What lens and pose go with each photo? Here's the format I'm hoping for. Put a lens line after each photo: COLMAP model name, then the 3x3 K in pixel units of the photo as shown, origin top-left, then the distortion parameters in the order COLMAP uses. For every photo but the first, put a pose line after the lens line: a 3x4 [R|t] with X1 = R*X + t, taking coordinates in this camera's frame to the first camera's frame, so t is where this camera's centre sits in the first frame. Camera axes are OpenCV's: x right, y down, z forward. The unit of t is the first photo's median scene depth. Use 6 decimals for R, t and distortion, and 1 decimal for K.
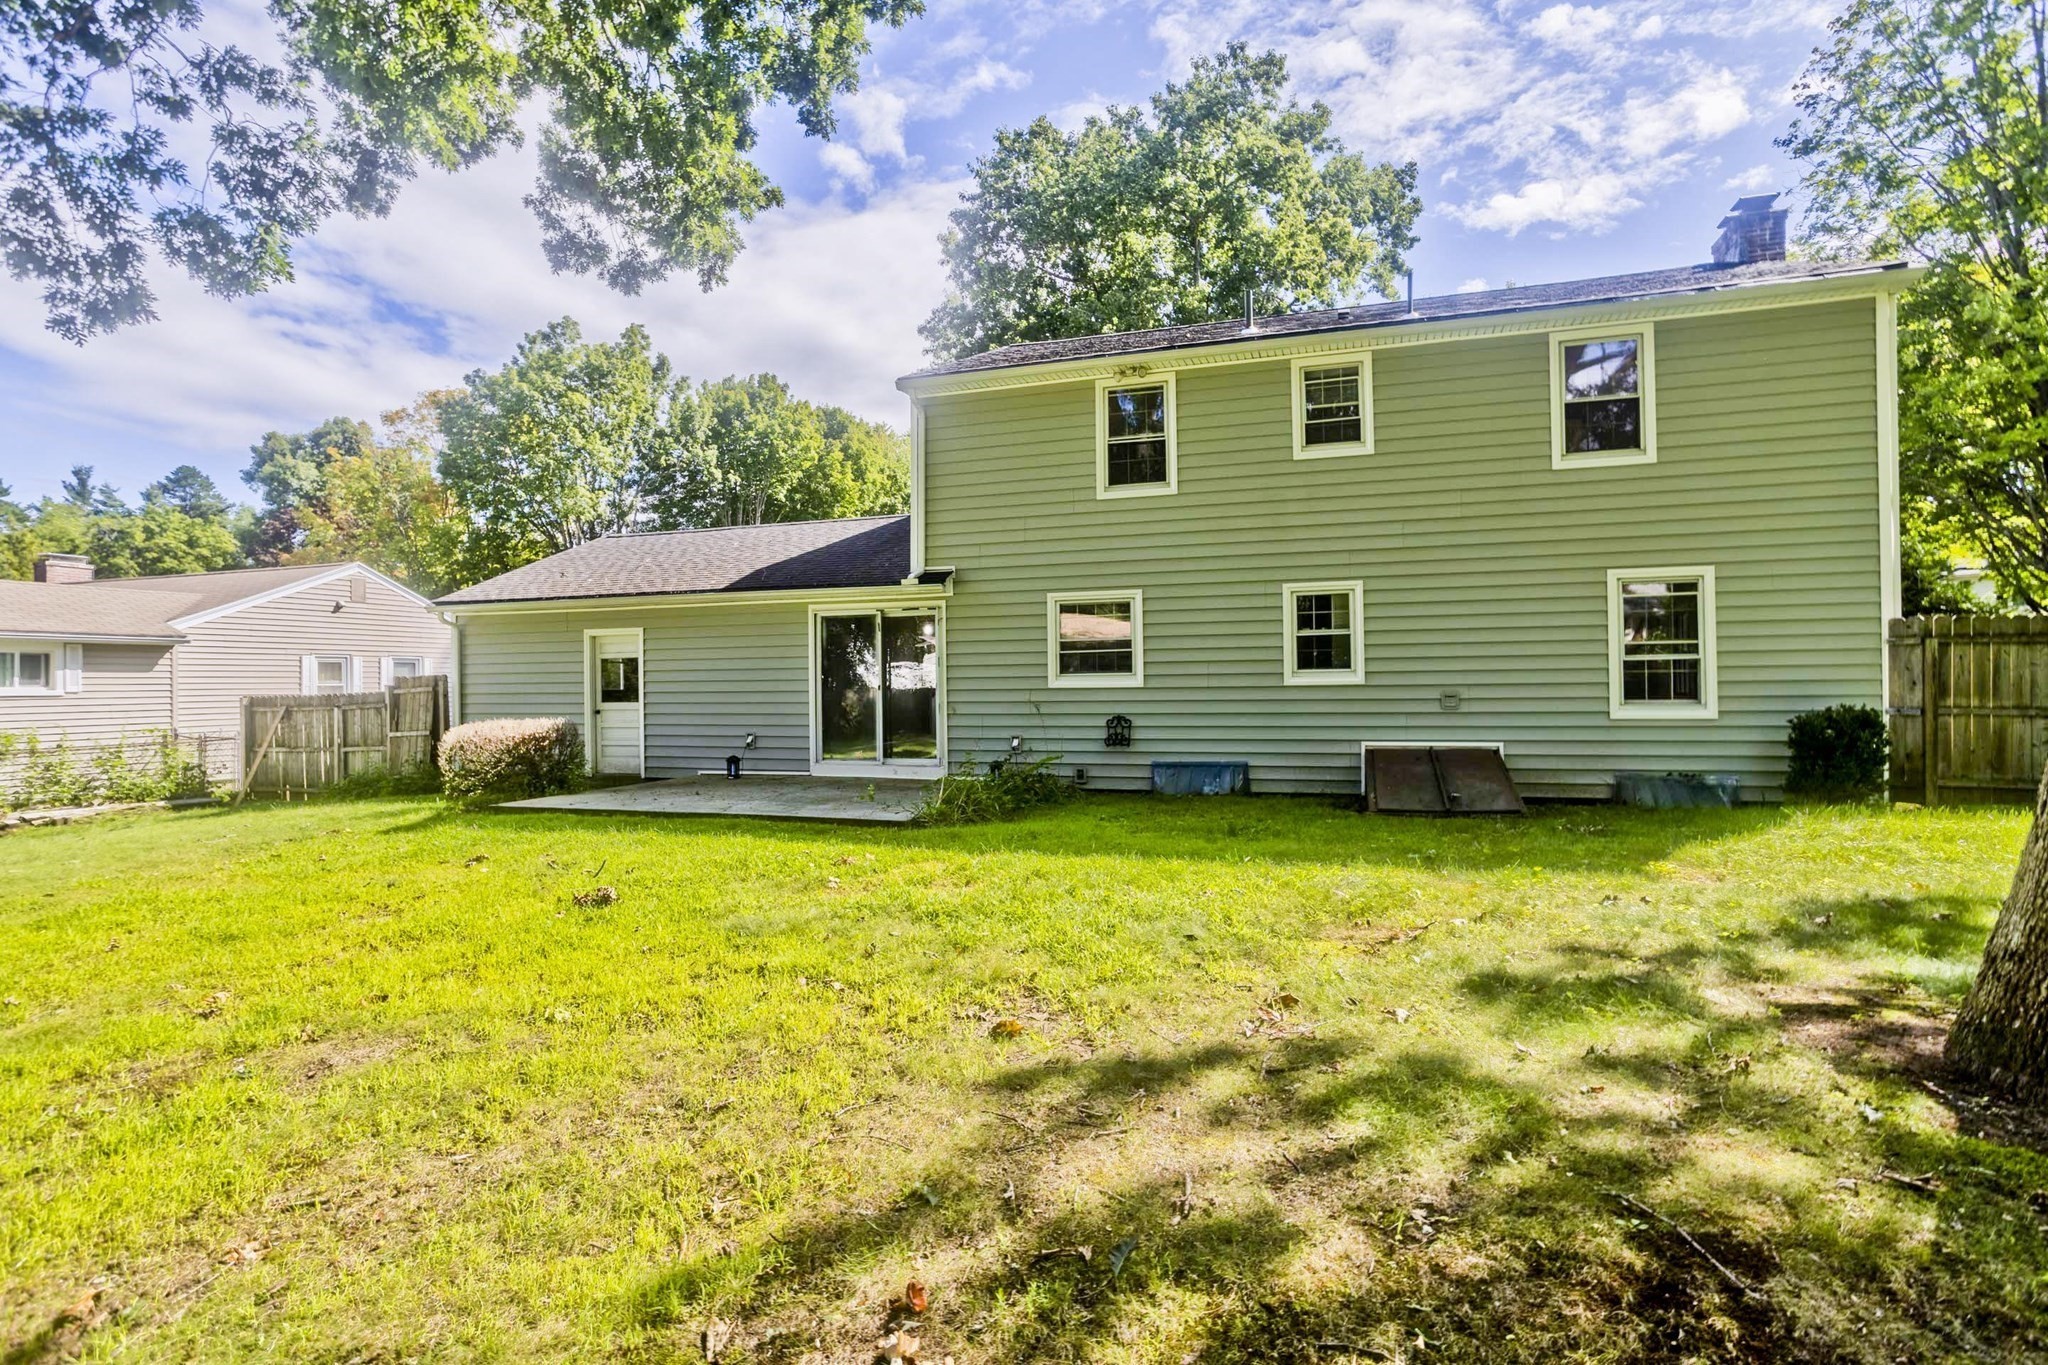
lens RADIAL K [[985.3, 0, 1029.4], [0, 985.3, 677.3], [0, 0, 1]] dist [-0.048178, 0.032074]
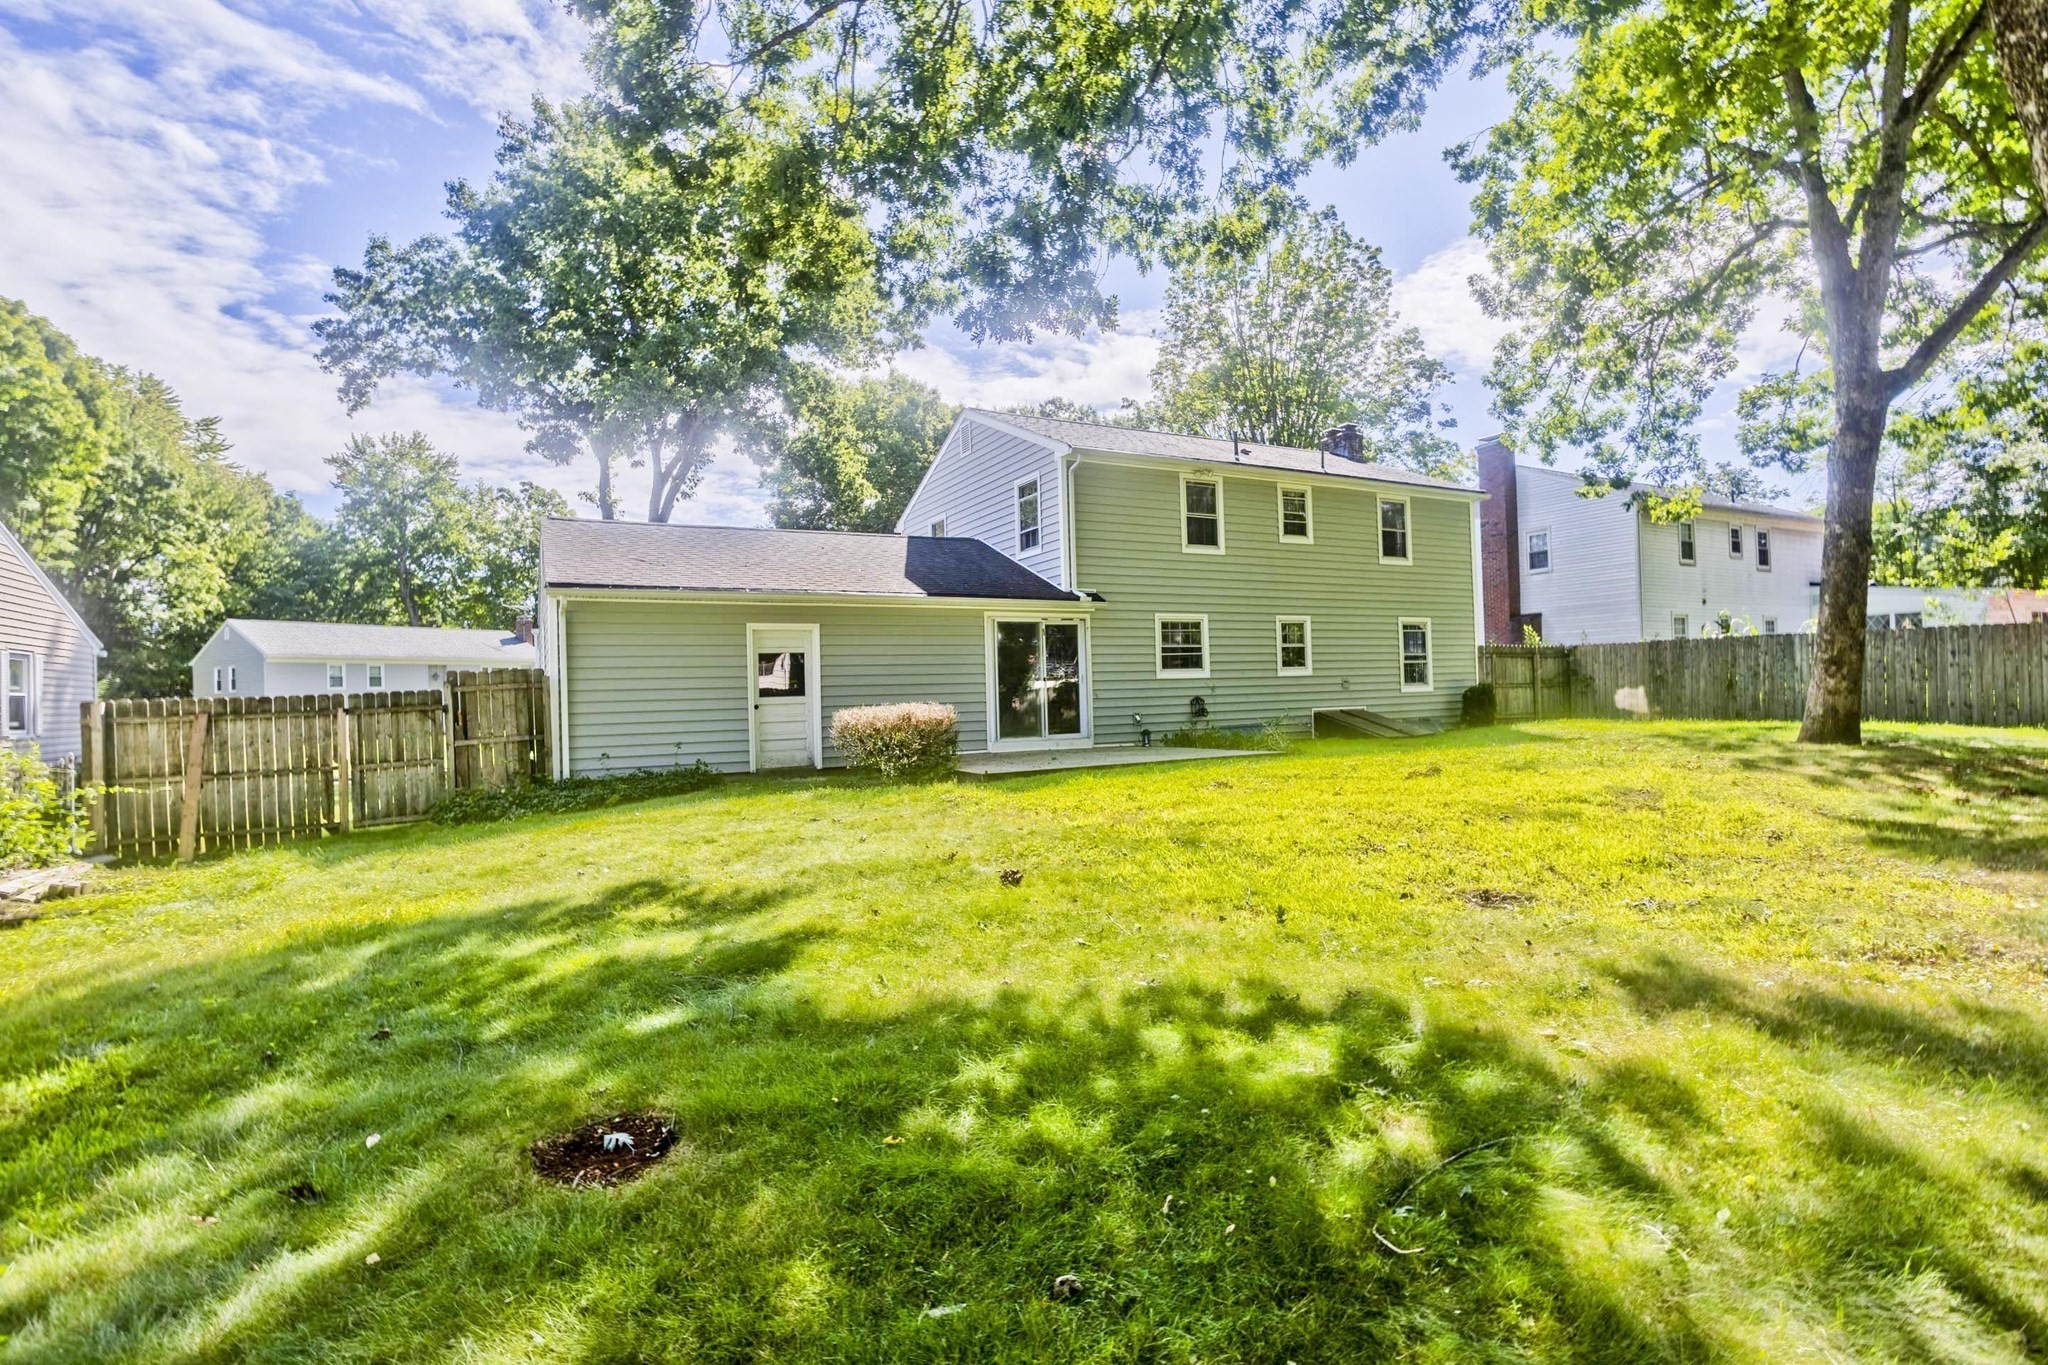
lens RADIAL K [[985.3, 0, 1029.4], [0, 985.3, 677.3], [0, 0, 1]] dist [-0.048178, 0.032074]
pose [[0.695012, 0.005088, 0.718980, -1.059050], [0.015531, 0.999635, -0.022087, 0.034525], [-0.718830, 0.026518, 0.694680, 0.122849]]
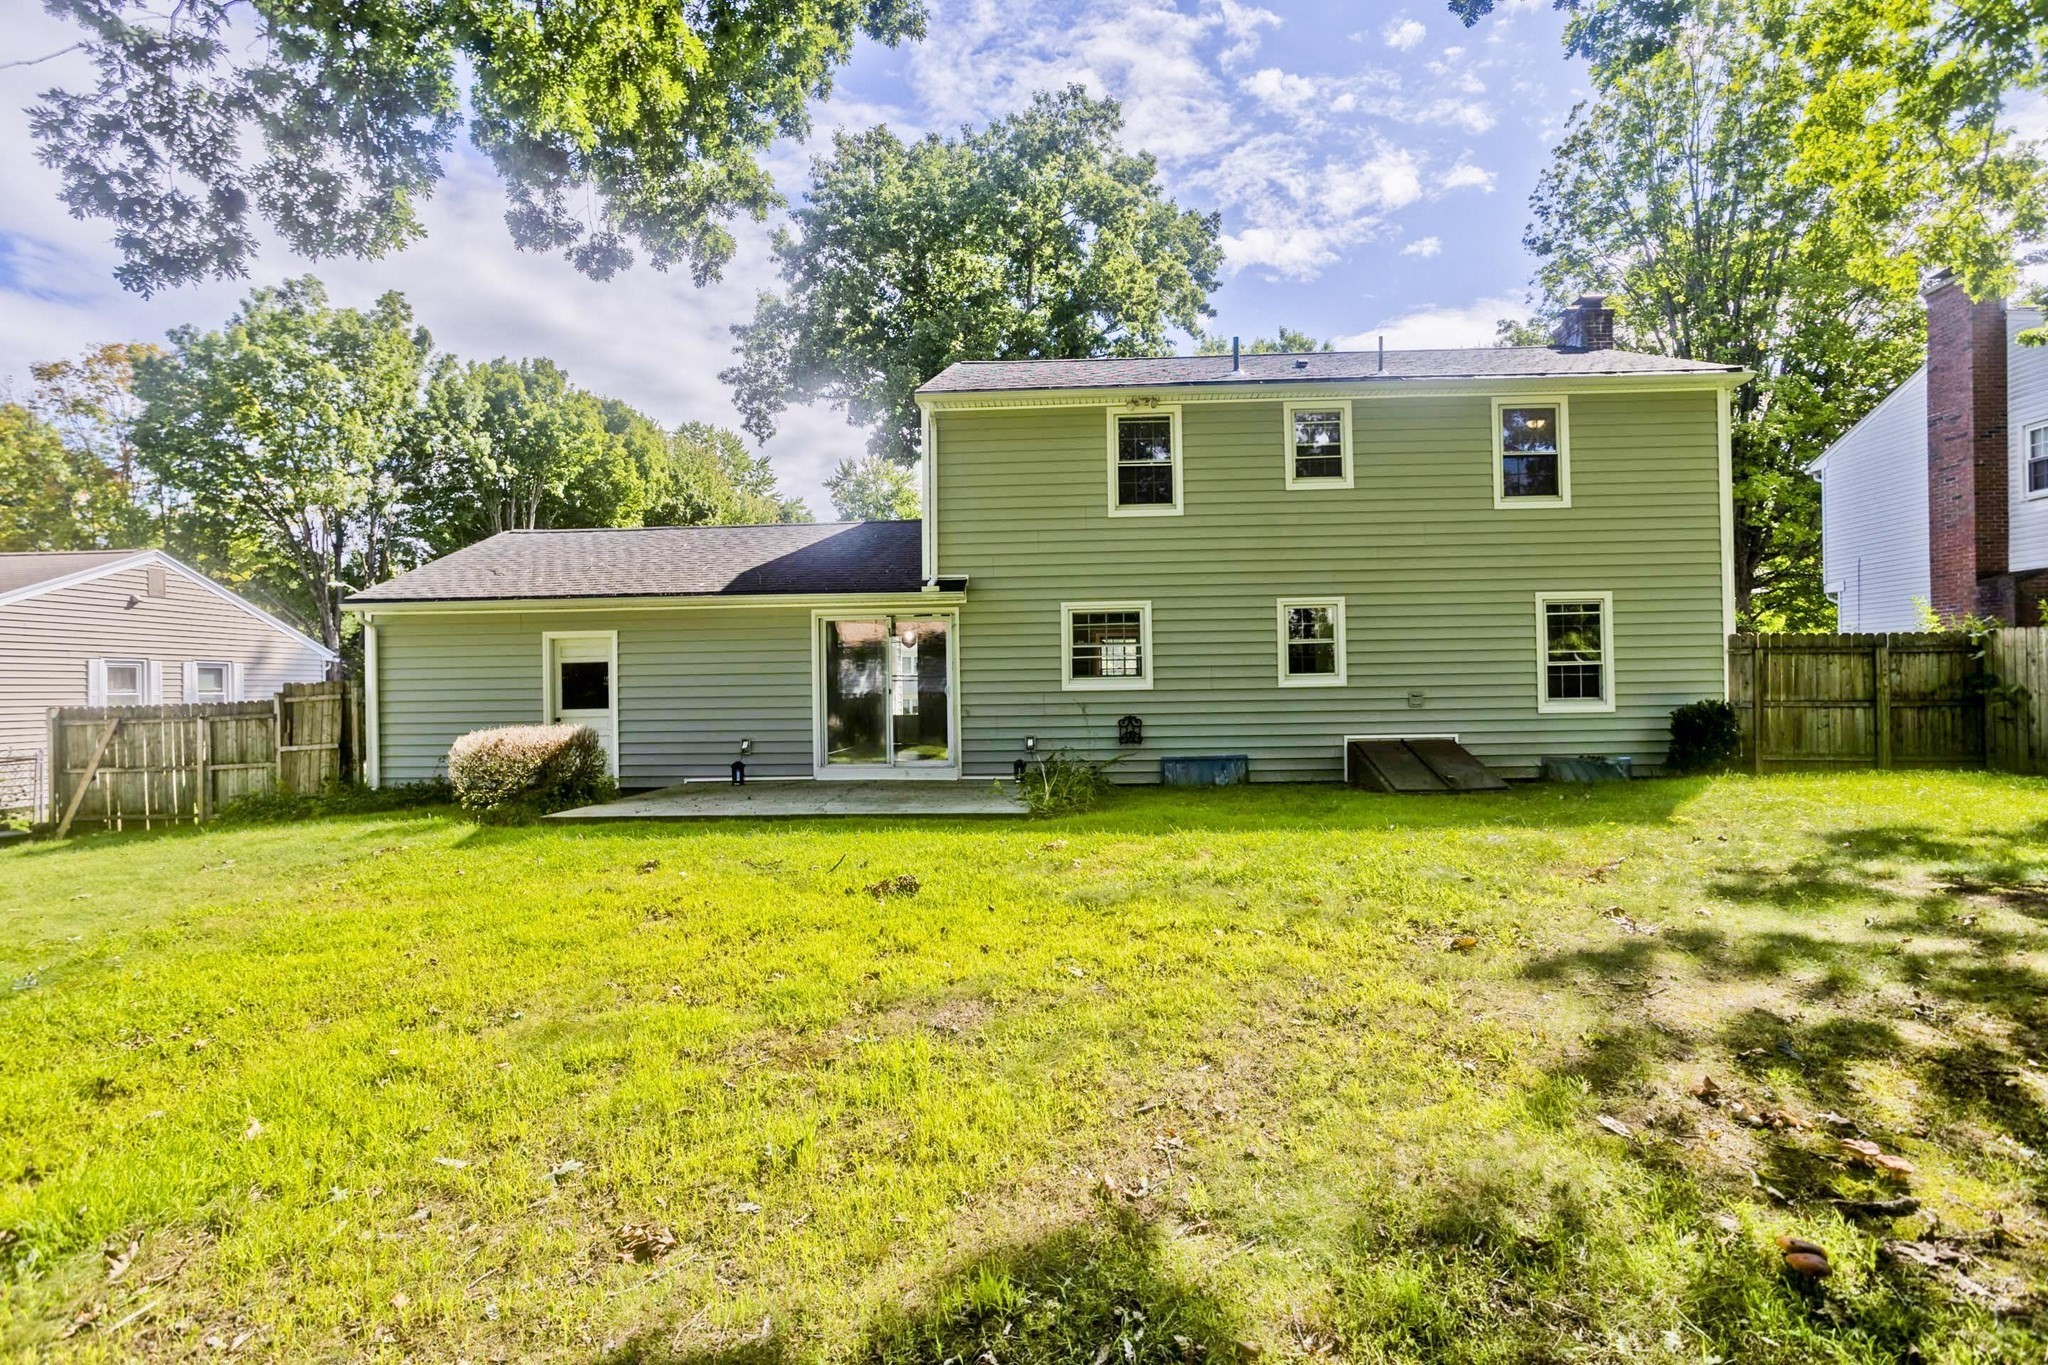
lens RADIAL K [[990.0, 0, 1027.8], [0, 990.0, 683.5], [0, 0, 1]] dist [-0.047810, 0.032457]
pose [[0.966895, -0.001819, 0.255168, -0.269539], [0.002920, 0.999988, -0.003936, 0.006286], [-0.255158, 0.004550, 0.966889, -0.028564]]
